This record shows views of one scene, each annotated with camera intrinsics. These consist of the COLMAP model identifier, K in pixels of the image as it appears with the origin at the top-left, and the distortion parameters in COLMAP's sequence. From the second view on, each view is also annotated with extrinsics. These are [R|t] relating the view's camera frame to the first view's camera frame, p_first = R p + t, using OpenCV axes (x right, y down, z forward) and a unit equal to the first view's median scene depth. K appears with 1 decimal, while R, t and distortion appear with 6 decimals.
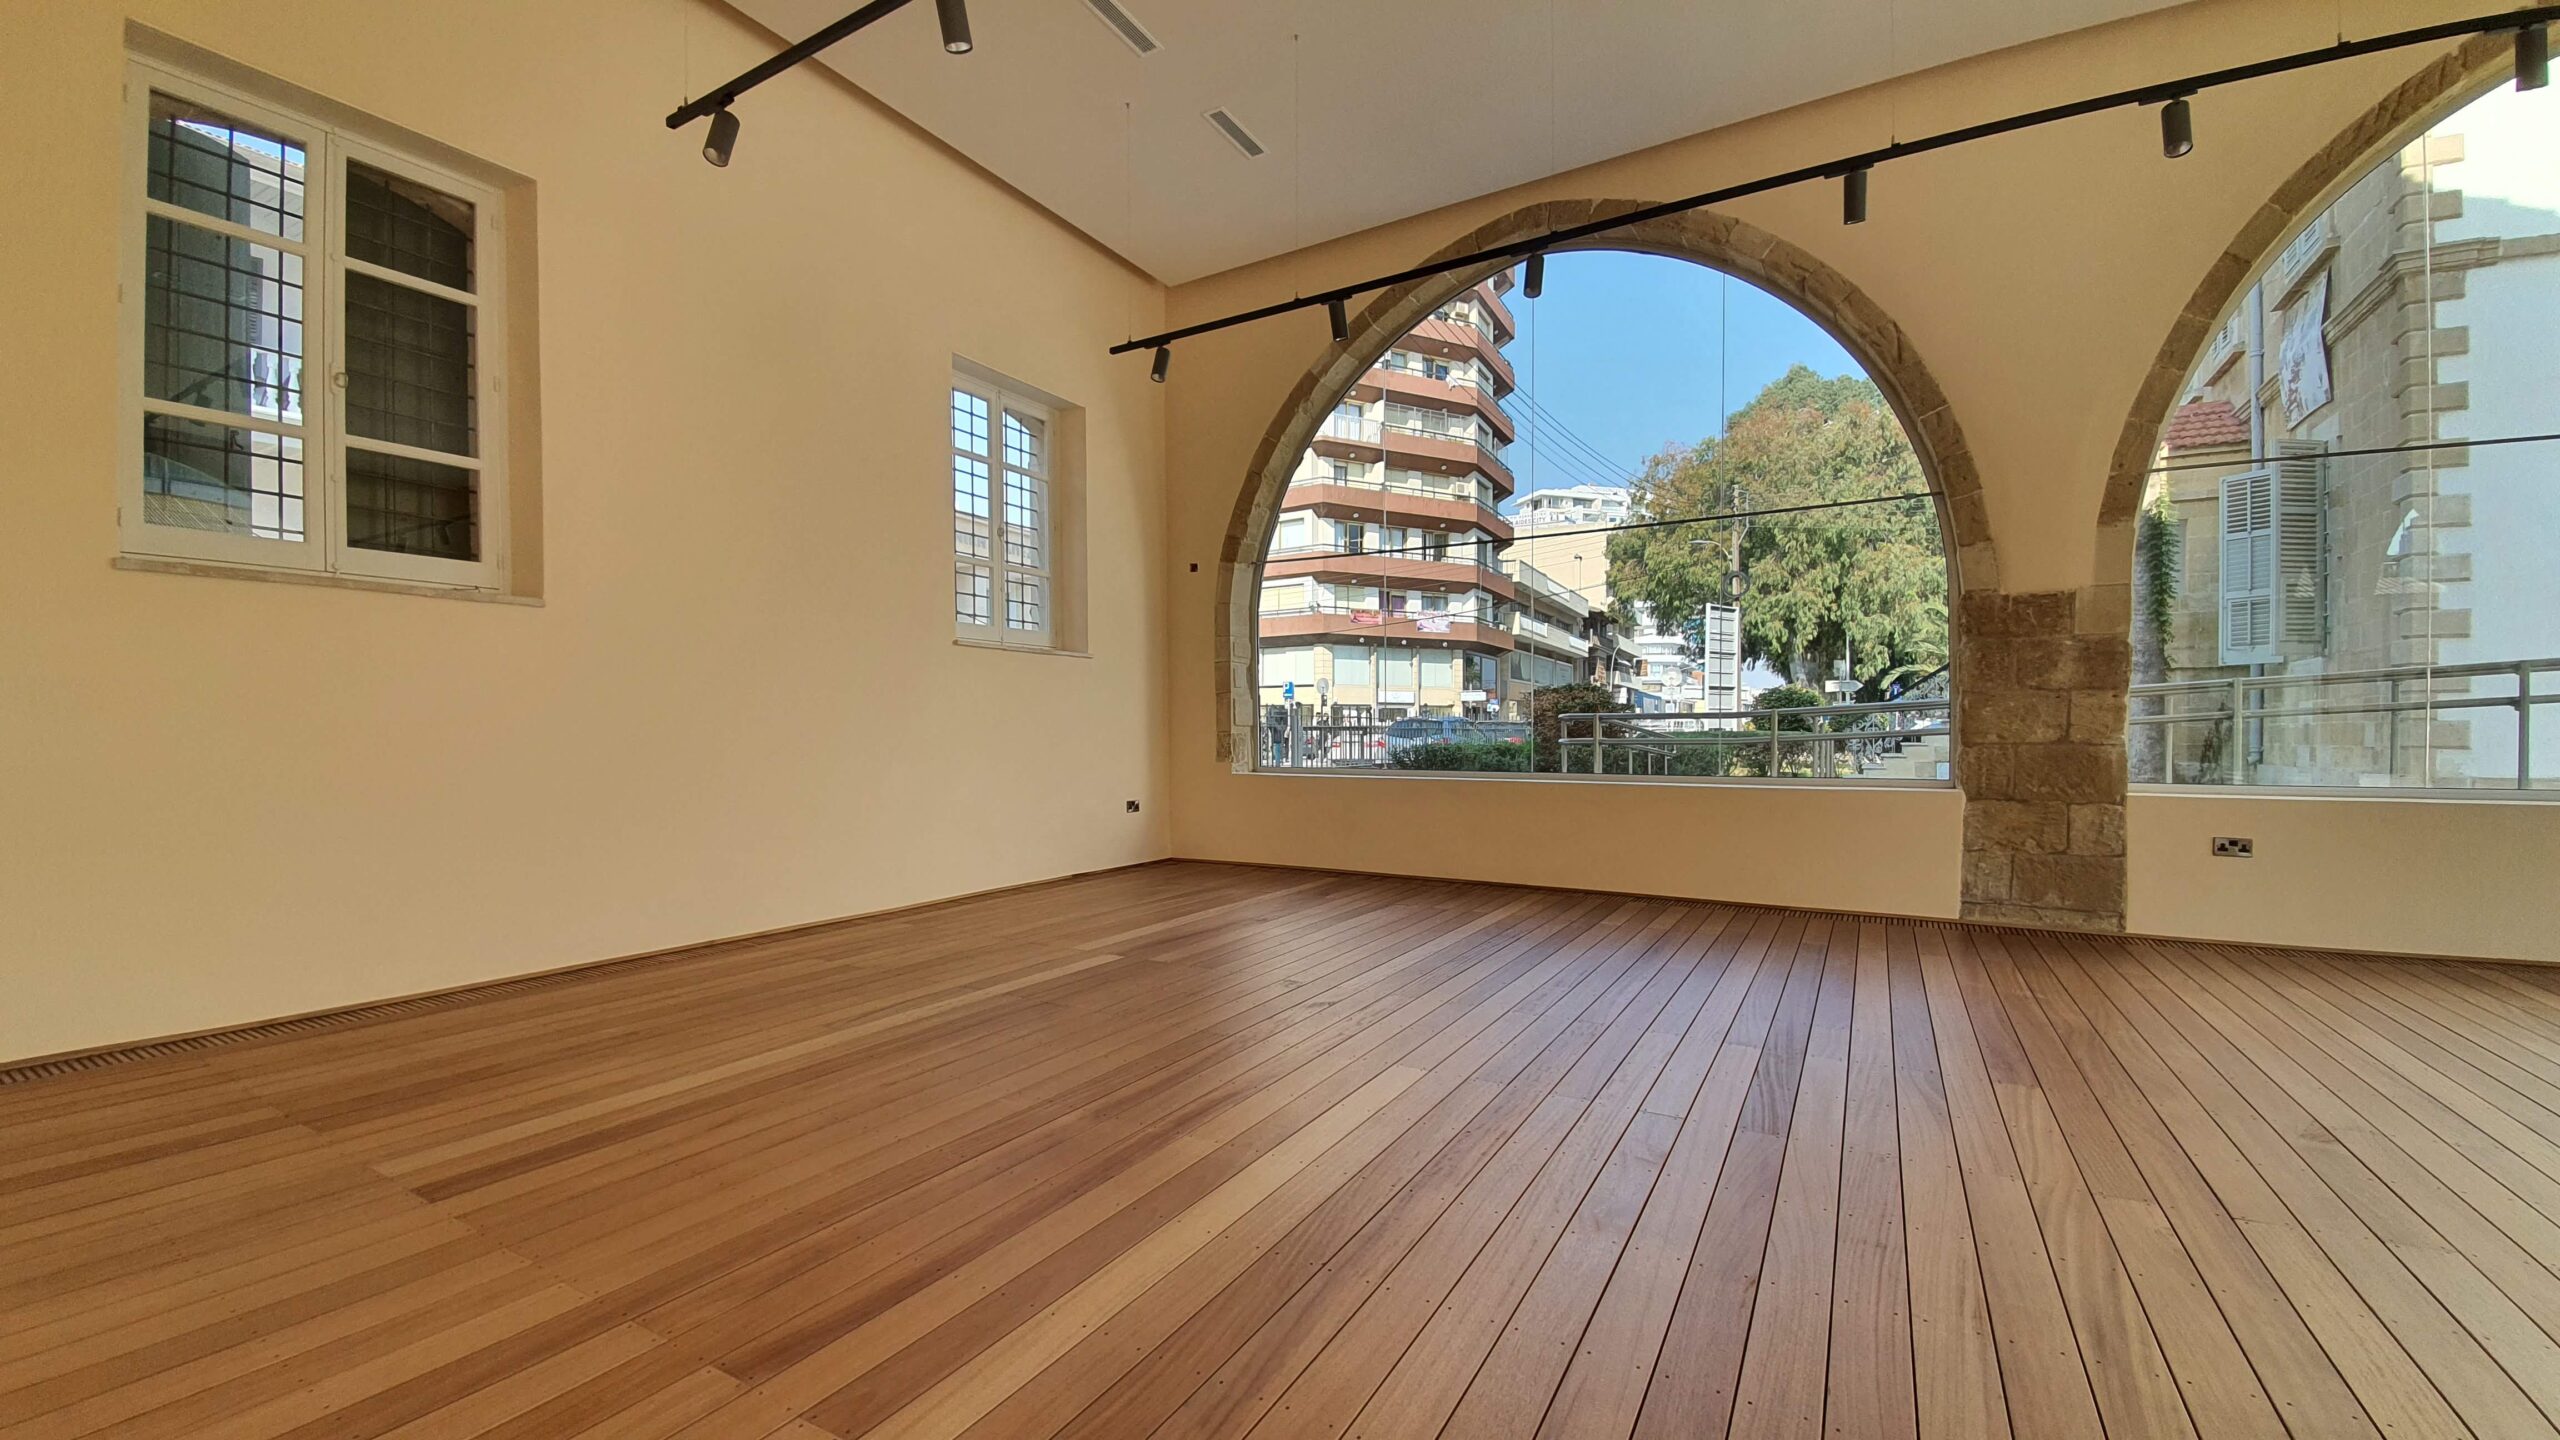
lens RADIAL K [[1015.7, 0, 1270.2], [0, 1015.7, 731.1], [0, 0, 1]] dist [0.005253, -0.012976]
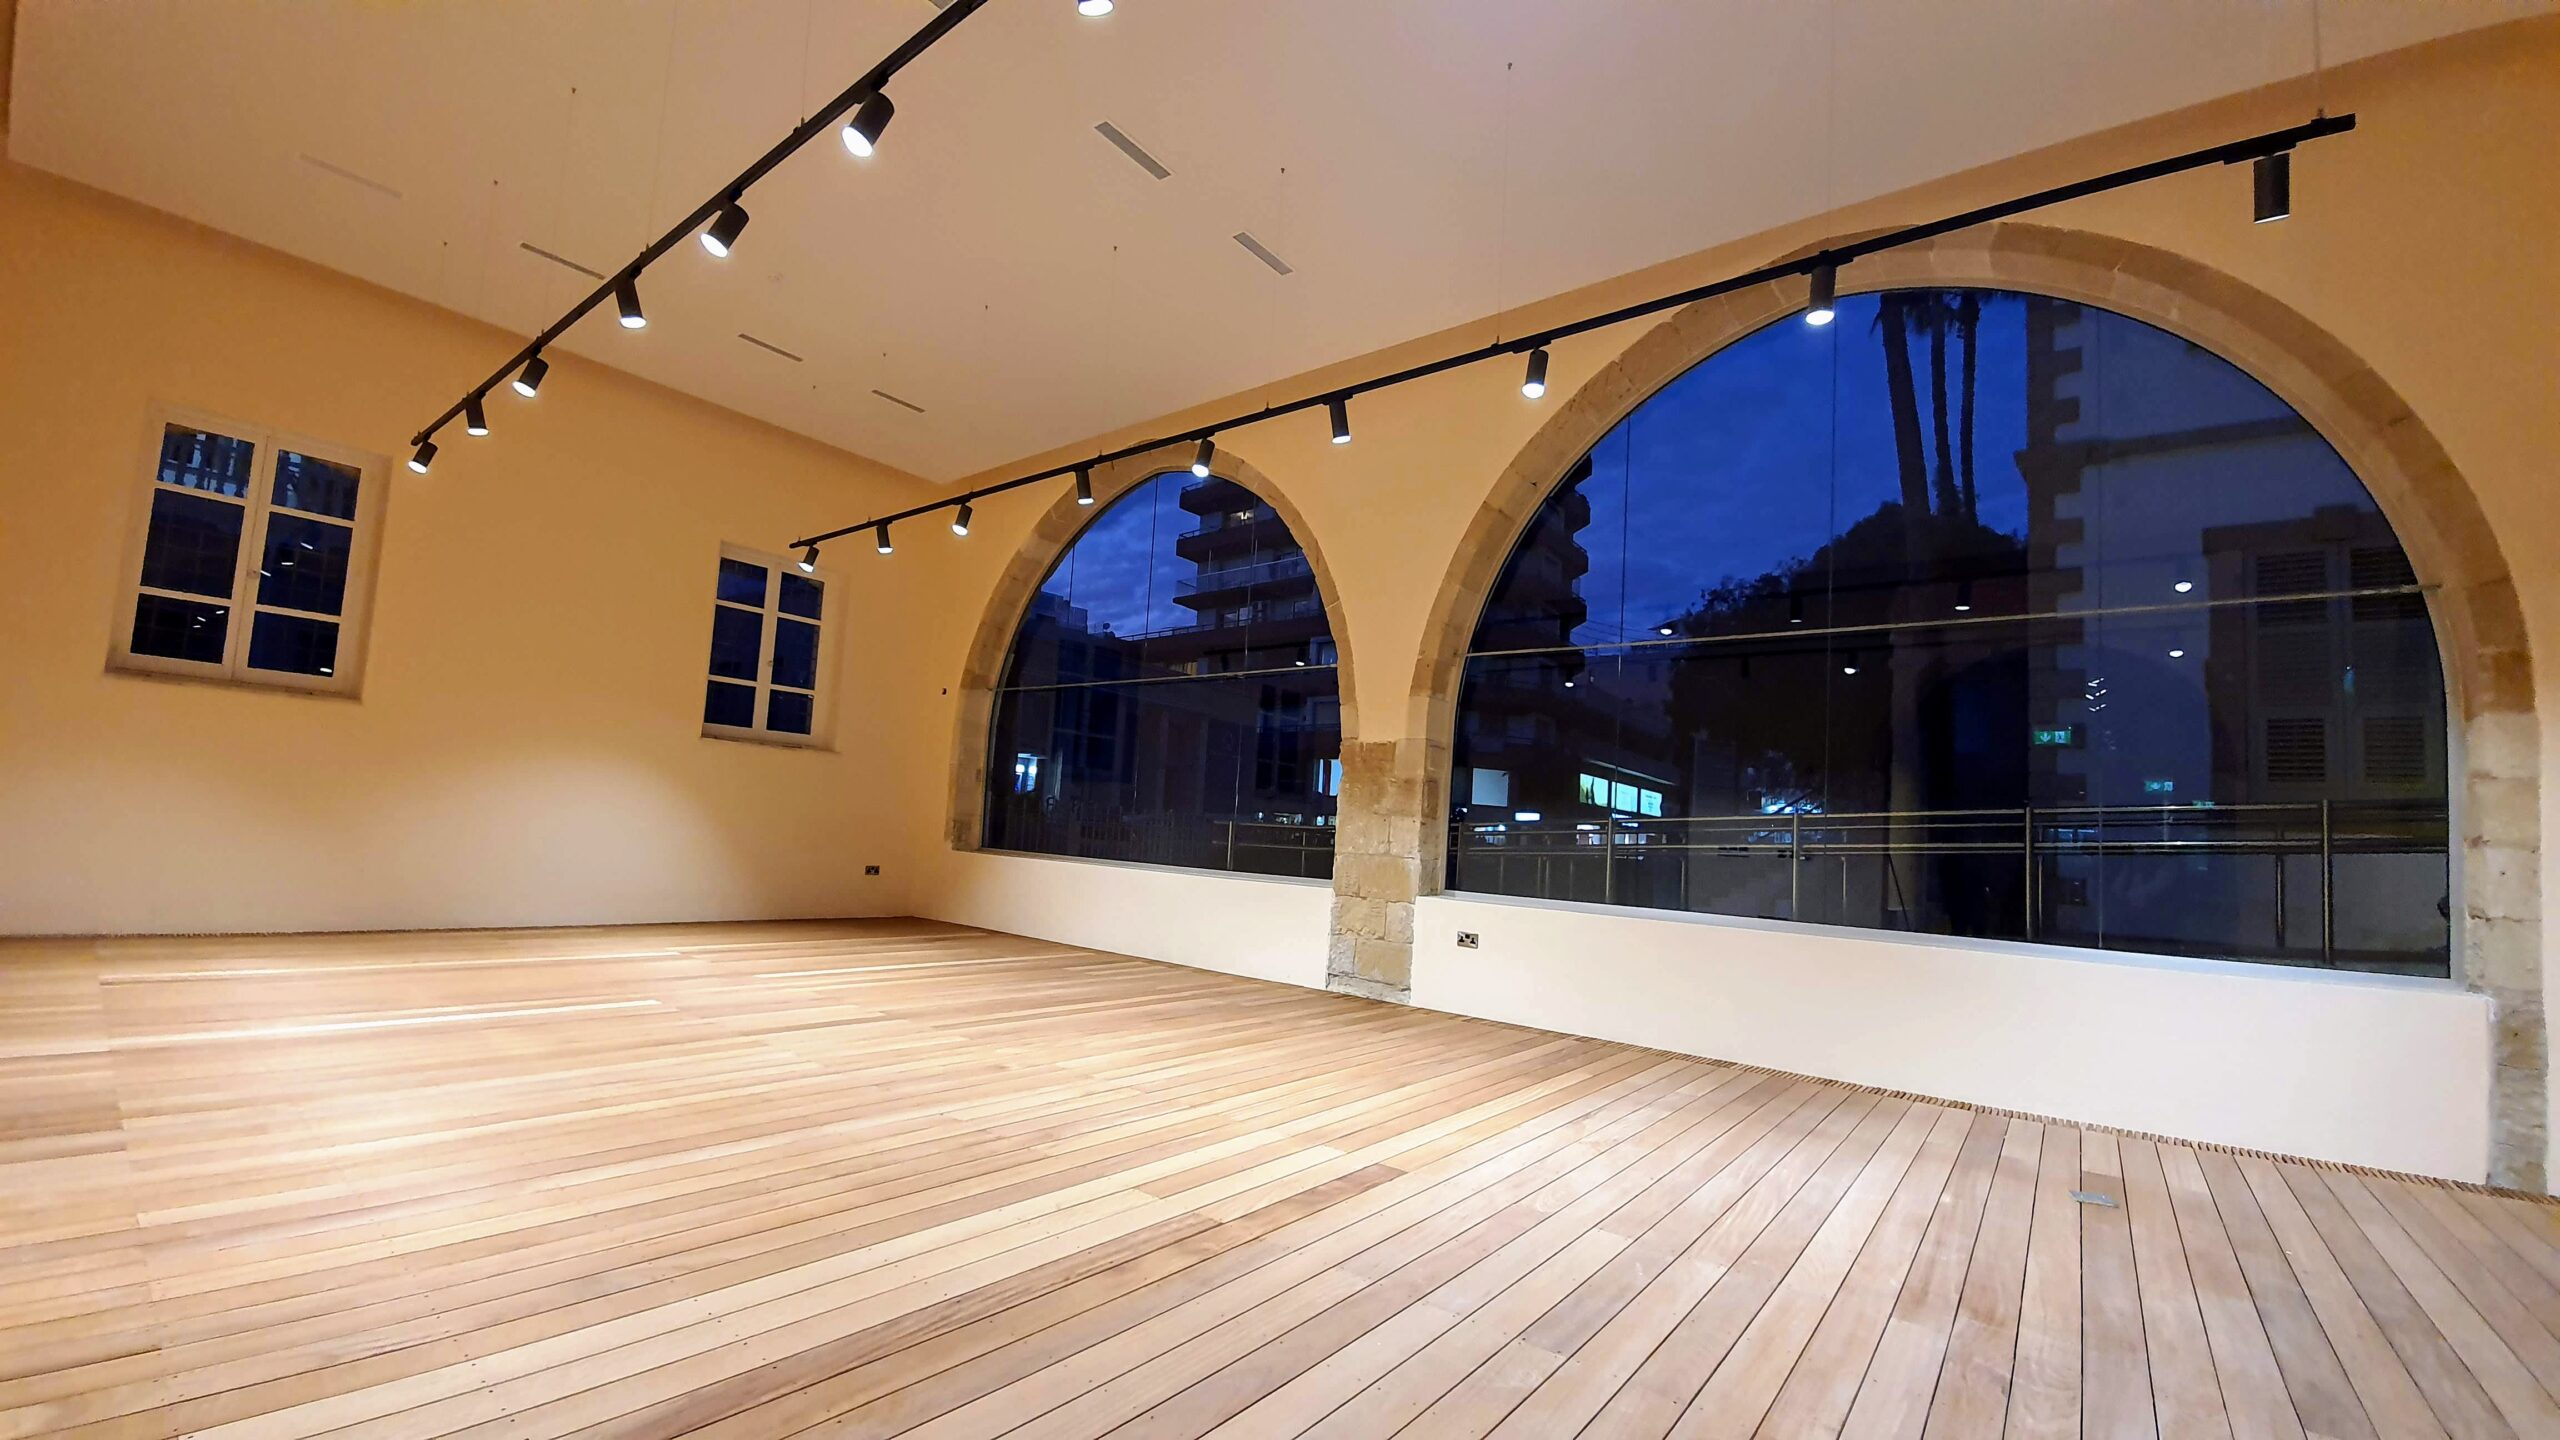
lens RADIAL K [[1015.7, 0, 1289.6], [0, 1015.7, 734.2], [0, 0, 1]] dist [0.005253, -0.012976]
pose [[0.988340, 0.047519, -0.144658, 0.812165], [-0.062174, 0.993189, -0.098534, -0.006316], [0.138990, 0.106380, 0.984563, -0.326156]]
